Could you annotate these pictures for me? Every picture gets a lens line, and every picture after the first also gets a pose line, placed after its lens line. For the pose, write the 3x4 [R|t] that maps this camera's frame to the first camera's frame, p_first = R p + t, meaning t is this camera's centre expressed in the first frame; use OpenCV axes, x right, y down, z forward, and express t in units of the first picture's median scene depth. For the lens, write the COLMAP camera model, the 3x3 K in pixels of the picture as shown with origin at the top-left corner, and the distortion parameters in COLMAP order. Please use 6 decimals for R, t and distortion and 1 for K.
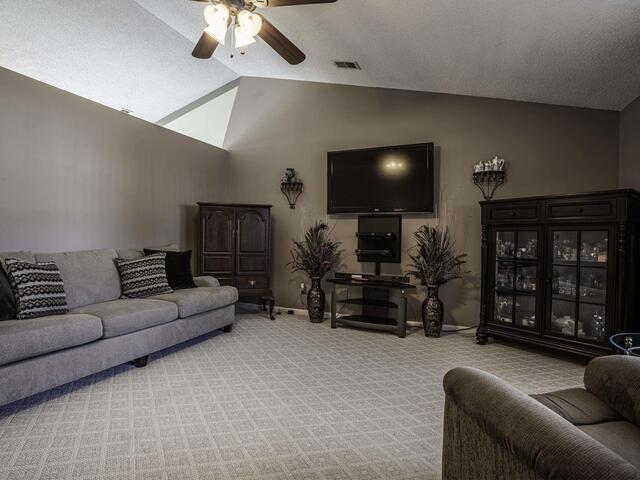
lens RADIAL K [[335.6, 0, 318.6], [0, 335.6, 238.7], [0, 0, 1]] dist [-0.054682, 0.018519]
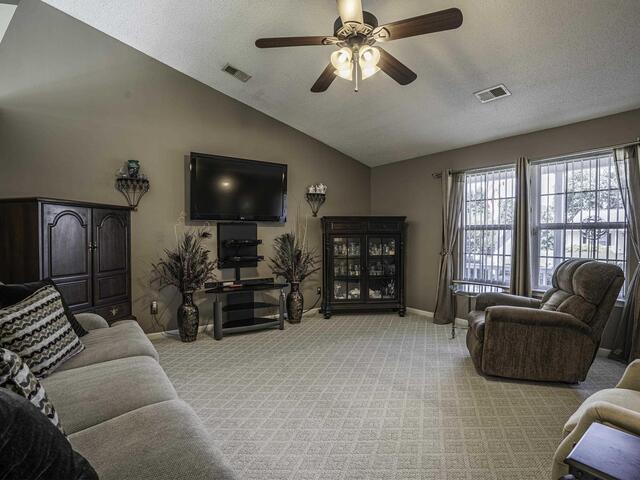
lens RADIAL K [[335.6, 0, 319.3], [0, 335.6, 239.4], [0, 0, 1]] dist [-0.054682, 0.018519]
pose [[0.508273, -0.027670, 0.860751, -0.622774], [0.011100, 0.999611, 0.025580, -0.044531], [-0.861124, -0.003447, 0.508383, 0.261181]]
